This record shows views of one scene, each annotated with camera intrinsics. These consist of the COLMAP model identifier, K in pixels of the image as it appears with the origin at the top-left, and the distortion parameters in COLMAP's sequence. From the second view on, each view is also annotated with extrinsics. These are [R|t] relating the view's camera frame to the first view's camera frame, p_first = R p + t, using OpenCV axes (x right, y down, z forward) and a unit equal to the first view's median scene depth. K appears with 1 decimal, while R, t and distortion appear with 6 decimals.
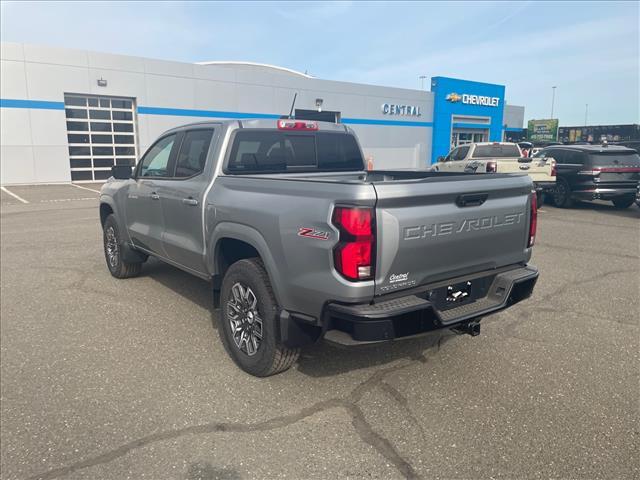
lens RADIAL K [[486.3, 0, 320.0], [0, 486.3, 239.6], [0, 0, 1]] dist [0.054834, -0.050426]
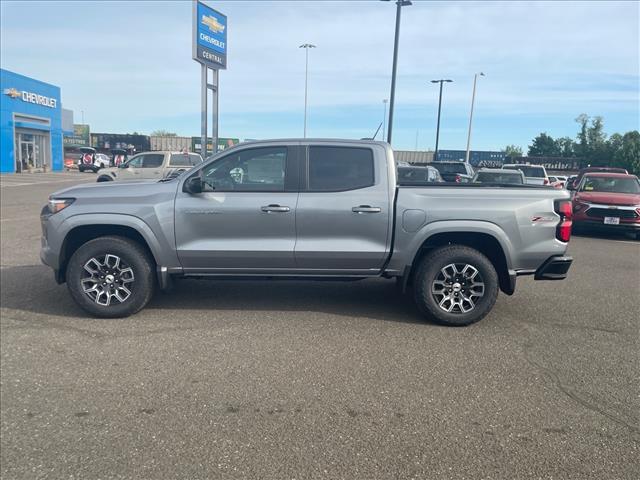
lens RADIAL K [[486.3, 0, 314.5], [0, 486.3, 239.2], [0, 0, 1]] dist [0.054834, -0.050426]
pose [[0.593206, -0.101969, 0.798567, -0.922996], [0.109265, 0.992965, 0.045626, -0.054211], [-0.797601, 0.060190, 0.600175, 0.287438]]
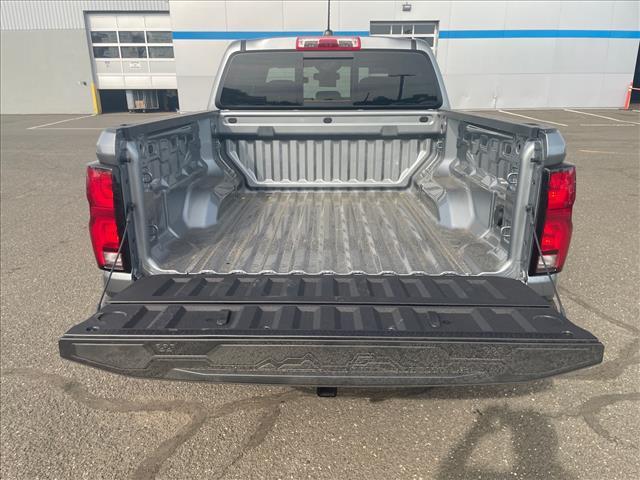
lens RADIAL K [[486.3, 0, 318.7], [0, 486.3, 248.7], [0, 0, 1]] dist [0.054834, -0.050426]
pose [[0.786734, 0.198976, -0.584345, 0.326301], [-0.107291, 0.976294, 0.187987, -0.050155], [0.607897, -0.085201, 0.789432, 0.275703]]
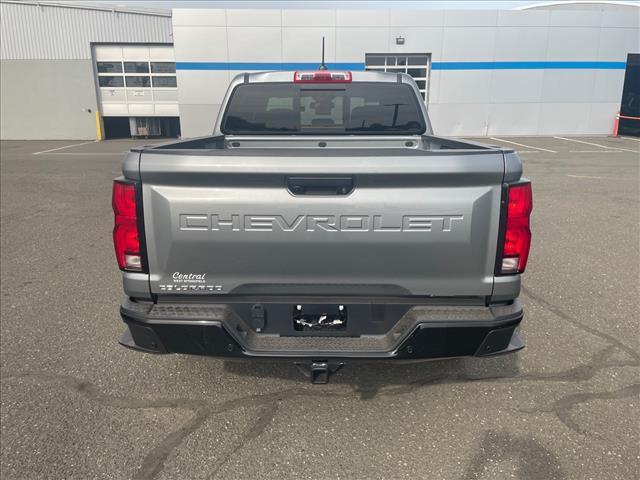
lens RADIAL K [[486.3, 0, 318.6], [0, 486.3, 239.2], [0, 0, 1]] dist [0.054834, -0.050426]
pose [[0.789343, 0.158876, -0.593039, 0.358369], [-0.109187, 0.986866, 0.119054, -0.044504], [0.604165, -0.029223, 0.796323, 0.239804]]
